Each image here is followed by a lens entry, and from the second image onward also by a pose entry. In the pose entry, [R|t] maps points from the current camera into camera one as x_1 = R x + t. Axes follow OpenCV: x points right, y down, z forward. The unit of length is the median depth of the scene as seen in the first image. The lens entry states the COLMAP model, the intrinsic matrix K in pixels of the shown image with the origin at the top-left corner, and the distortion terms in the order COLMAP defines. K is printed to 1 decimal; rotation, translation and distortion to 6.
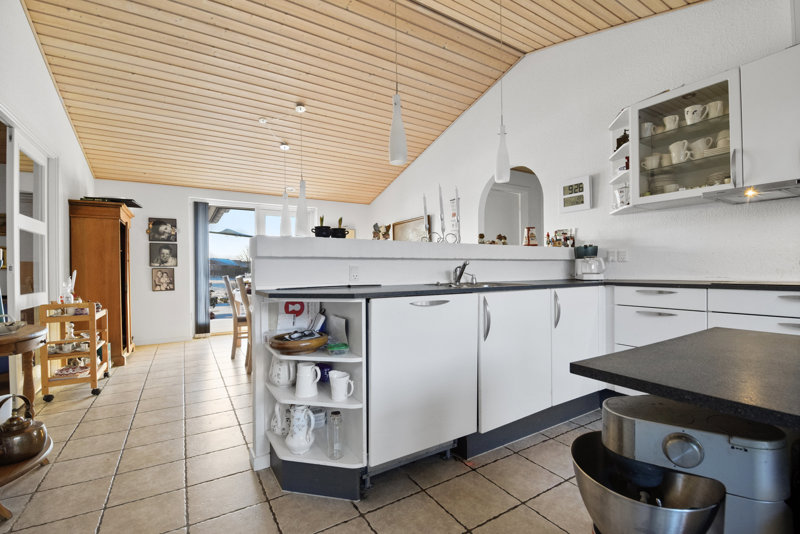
lens RADIAL K [[373.0, 0, 399.8], [0, 373.0, 275.6], [0, 0, 1]] dist [0.002277, -0.016370]
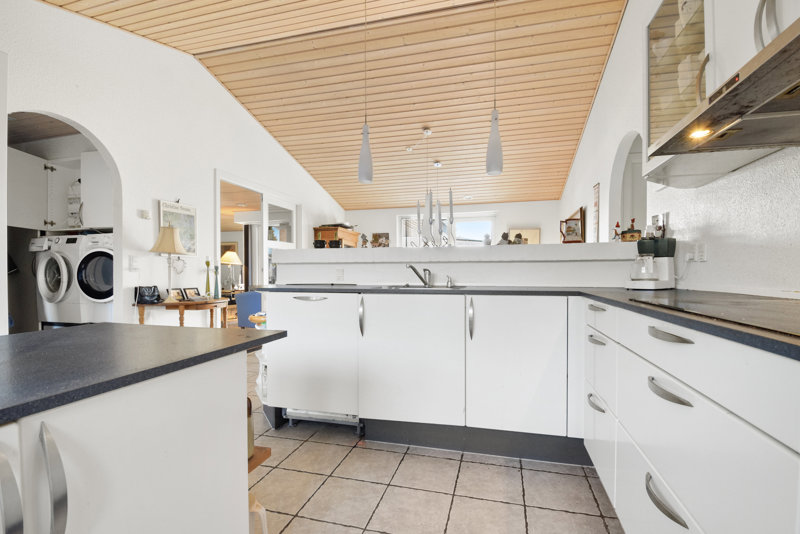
lens RADIAL K [[372.2, 0, 399.2], [0, 372.2, 279.0], [0, 0, 1]] dist [0.031396, -0.015947]
pose [[0.669161, 0.022957, -0.742763, 0.774760], [-0.016492, 0.999735, 0.016042, -0.012090], [0.742935, 0.001514, 0.669362, 0.223465]]
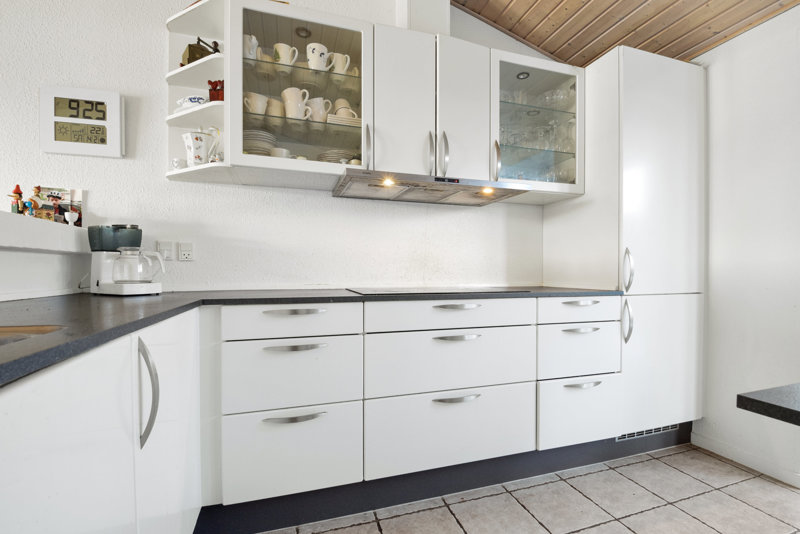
lens RADIAL K [[373.0, 0, 399.8], [0, 373.0, 275.6], [0, 0, 1]] dist [0.002277, -0.016370]
pose [[0.240465, 0.007647, 0.970628, 0.115430], [0.006623, 0.999933, -0.009518, -0.007061], [-0.970635, 0.008717, 0.240398, 0.562531]]
